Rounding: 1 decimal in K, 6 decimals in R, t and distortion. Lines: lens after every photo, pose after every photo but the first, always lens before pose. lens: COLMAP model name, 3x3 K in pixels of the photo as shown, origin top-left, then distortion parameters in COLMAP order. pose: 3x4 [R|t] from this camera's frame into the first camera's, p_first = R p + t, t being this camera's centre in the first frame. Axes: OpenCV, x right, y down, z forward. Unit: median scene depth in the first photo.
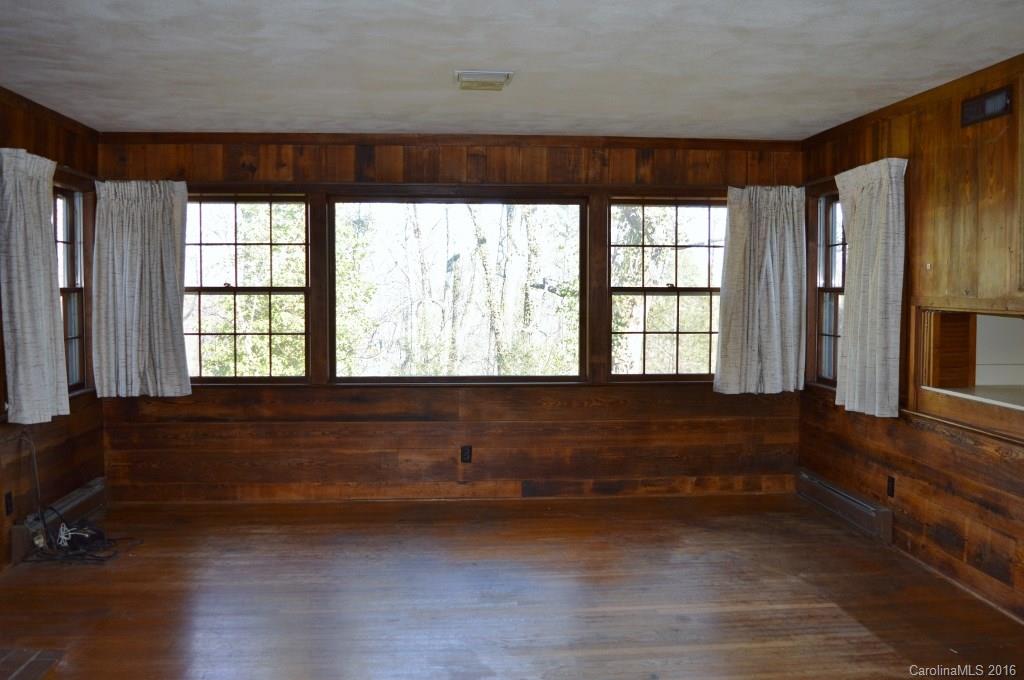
lens RADIAL K [[898.7, 0, 505.7], [0, 898.7, 340.2], [0, 0, 1]] dist [-0.096632, 0.016198]
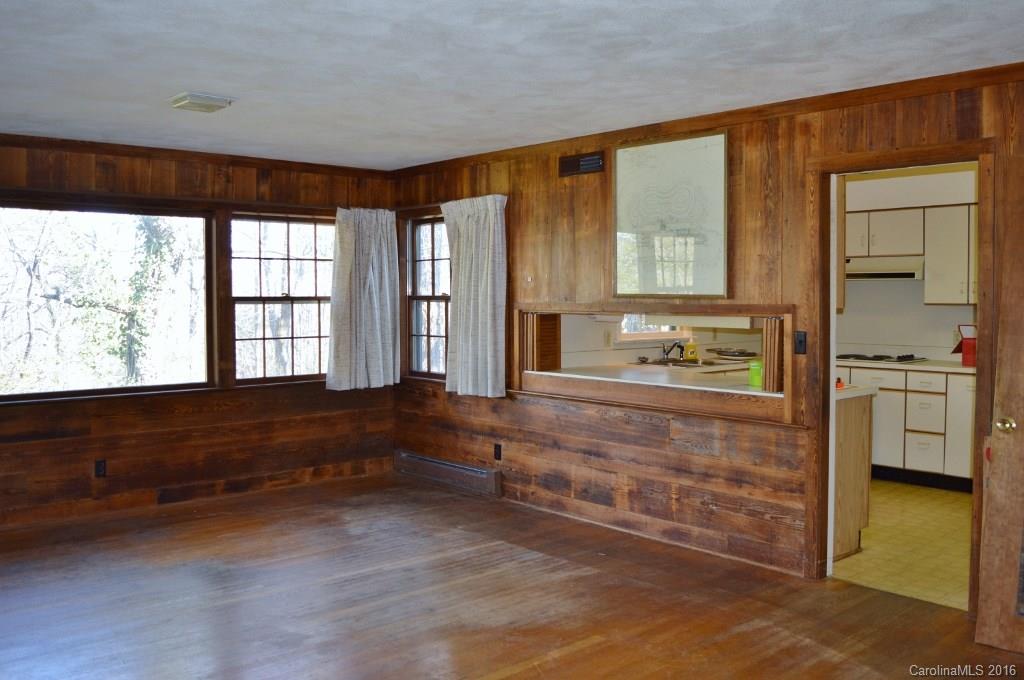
lens RADIAL K [[898.7, 0, 516.8], [0, 898.7, 343.8], [0, 0, 1]] dist [-0.096632, 0.016198]
pose [[0.789470, -0.033870, 0.612854, -0.280964], [0.037680, 0.999267, 0.006687, 0.002085], [-0.612631, 0.017813, 0.790168, -0.038282]]
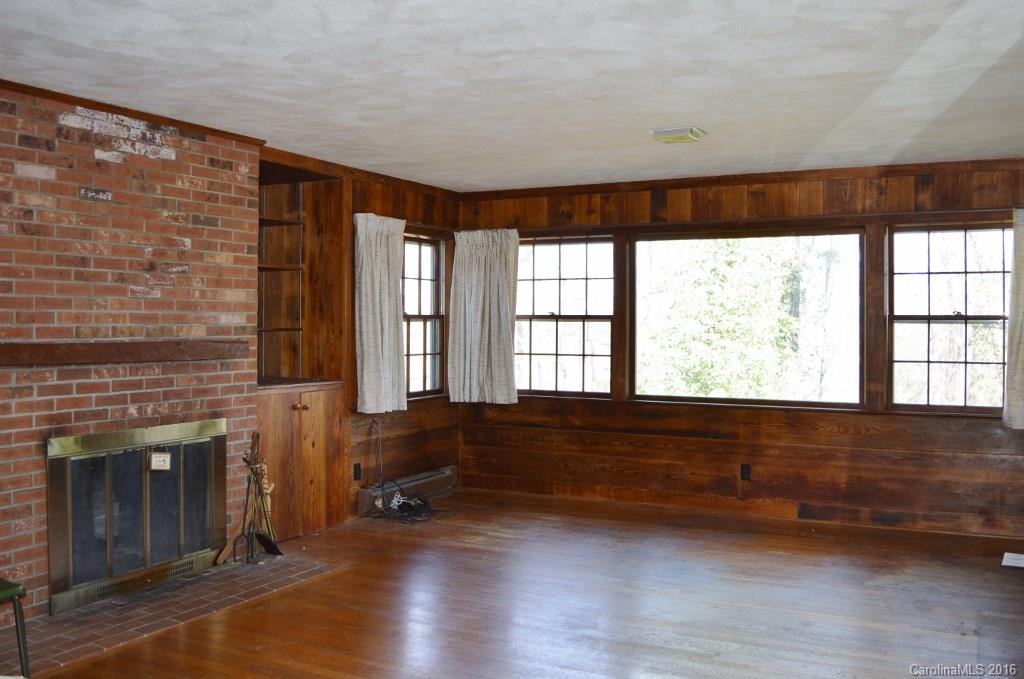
lens RADIAL K [[931.6, 0, 519.4], [0, 931.6, 332.5], [0, 0, 1]] dist [-0.096730, 0.000000]
pose [[0.845847, 0.007363, -0.533375, 0.328191], [-0.033542, 0.998660, -0.039406, 0.014681], [0.532370, 0.051221, 0.844961, -0.081404]]
